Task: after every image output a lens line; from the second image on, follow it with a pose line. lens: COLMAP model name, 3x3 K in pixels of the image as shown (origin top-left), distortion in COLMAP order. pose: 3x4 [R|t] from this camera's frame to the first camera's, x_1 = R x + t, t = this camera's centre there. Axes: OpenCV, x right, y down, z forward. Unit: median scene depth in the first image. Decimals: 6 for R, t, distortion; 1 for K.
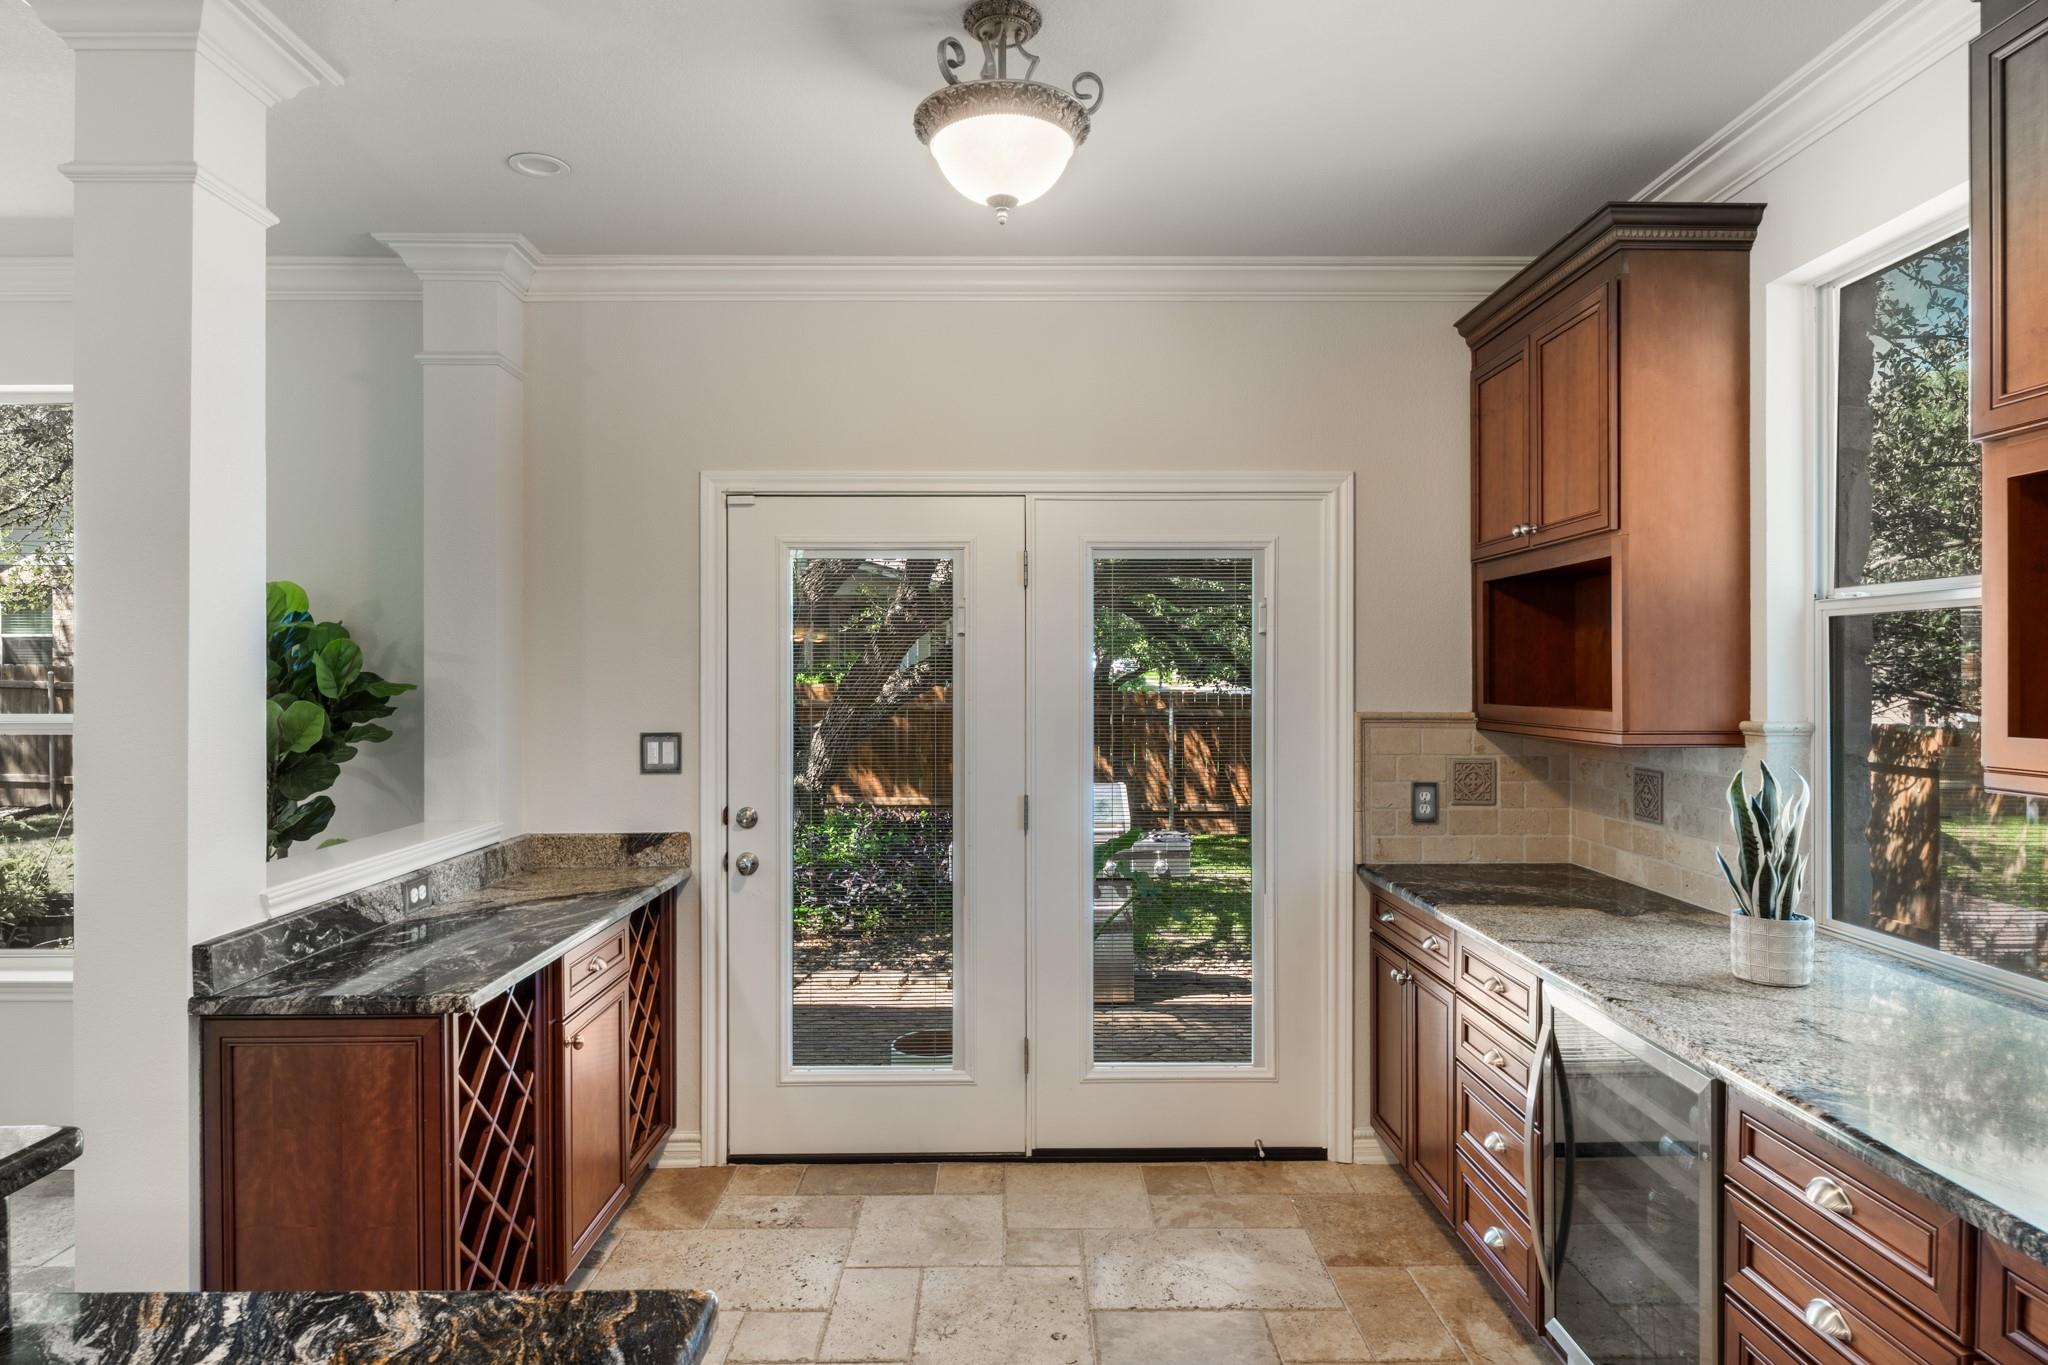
lens RADIAL K [[1162.4, 0, 1016.4], [0, 1162.4, 671.6], [0, 0, 1]] dist [0.003765, -0.000448]
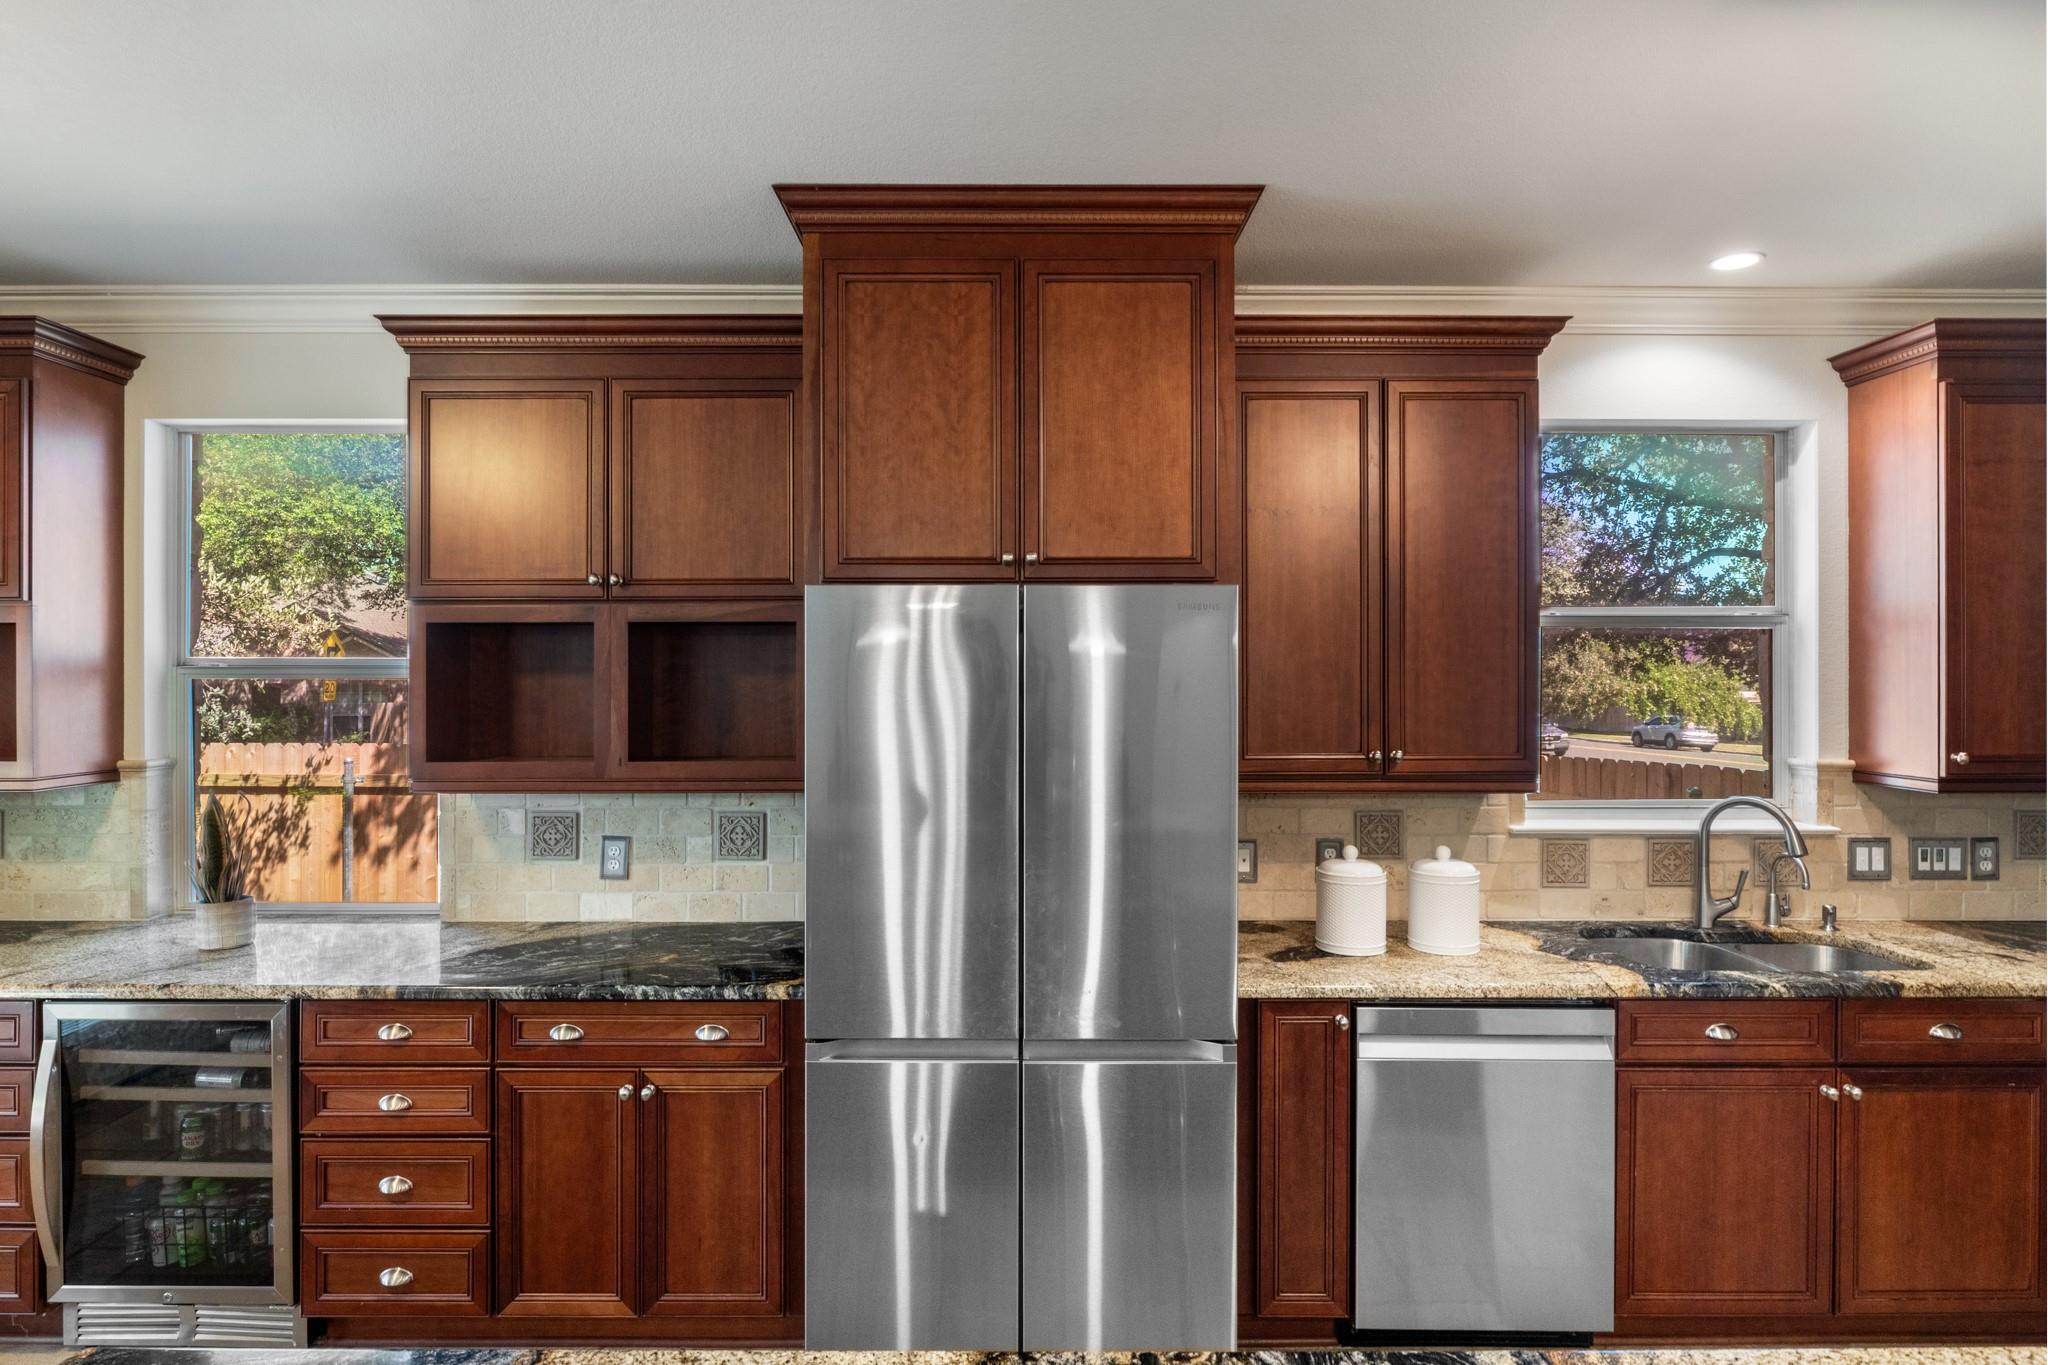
lens RADIAL K [[1087.9, 0, 1010.9], [0, 1087.9, 670.7], [0, 0, 1]] dist [-0.004696, -0.000486]
pose [[0.001768, 0.001388, 0.999997, -0.430518], [-0.004291, 0.999990, -0.001381, -0.044978], [-0.999989, -0.004288, 0.001774, 0.031683]]
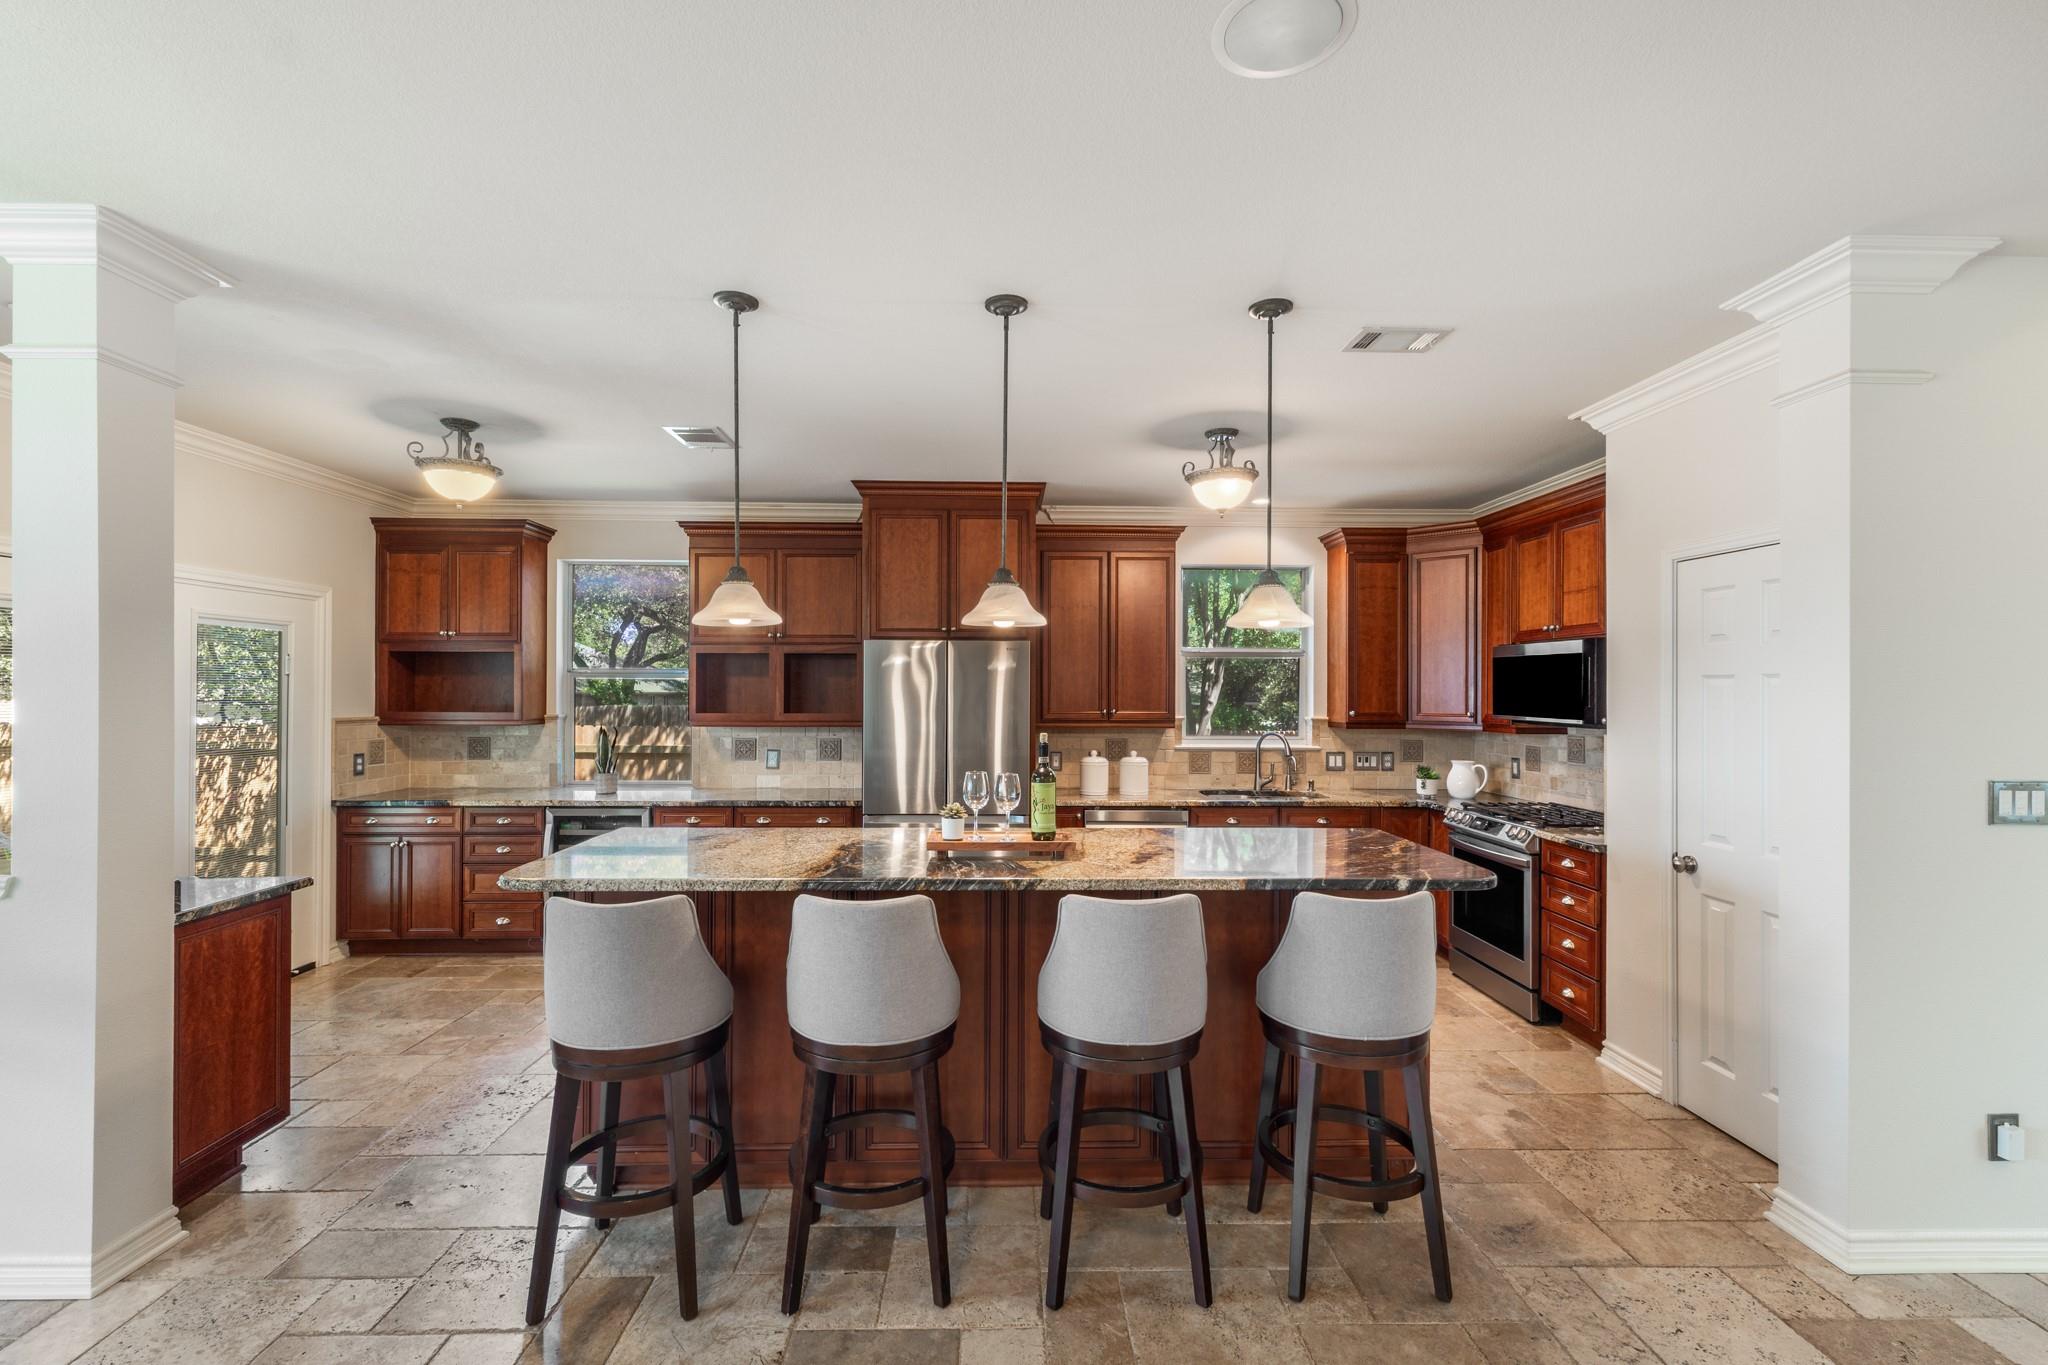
lens RADIAL K [[886.5, 0, 1020.2], [0, 886.5, 684.9], [0, 0, 1]] dist [0.008297, 0.000391]
pose [[-0.018921, 0.007110, 0.999796, -1.197610], [-0.008039, 0.999941, -0.007263, -0.017201], [-0.999789, -0.008175, -0.018863, -0.065564]]
